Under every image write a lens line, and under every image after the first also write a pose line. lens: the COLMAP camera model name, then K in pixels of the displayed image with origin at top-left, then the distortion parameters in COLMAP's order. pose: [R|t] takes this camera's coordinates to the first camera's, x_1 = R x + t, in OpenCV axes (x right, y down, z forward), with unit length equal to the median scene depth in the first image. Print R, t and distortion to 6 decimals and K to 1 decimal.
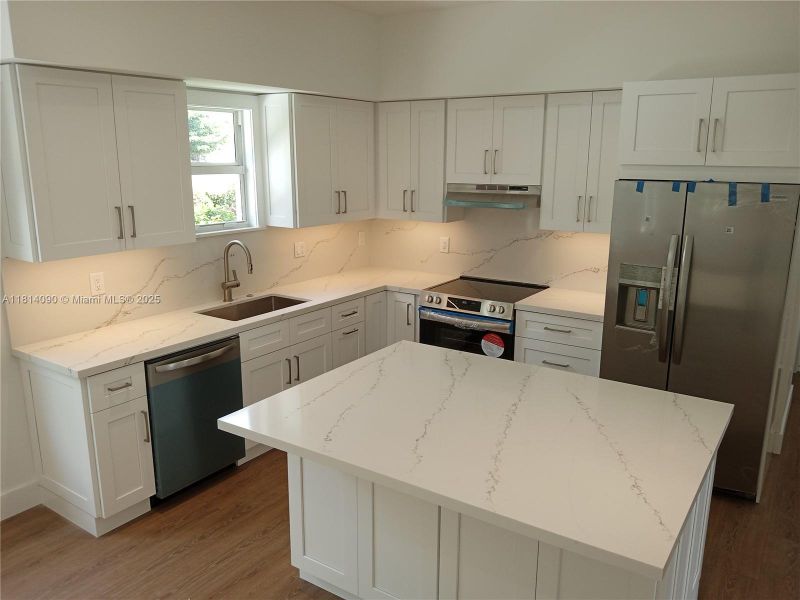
lens RADIAL K [[626.7, 0, 400.0], [0, 626.7, 300.0], [0, 0, 1]] dist [0.009603, -0.003239]
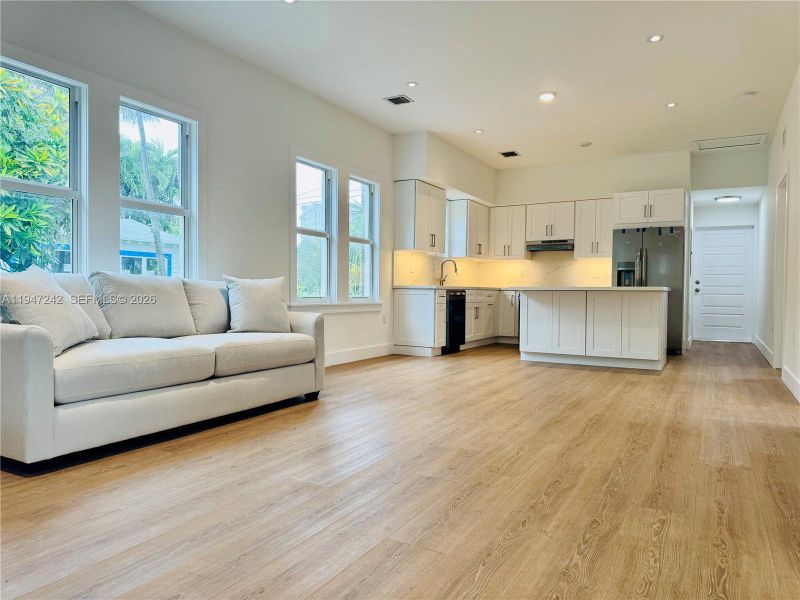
lens RADIAL K [[588.9, 0, 354.6], [0, 588.9, 307.0], [0, 0, 1]] dist [0.001652, -0.005808]
pose [[0.999743, 0.002819, 0.022494, -0.598725], [0.001807, 0.979175, -0.203012, 0.474676], [-0.022598, 0.203001, 0.978918, -0.980831]]
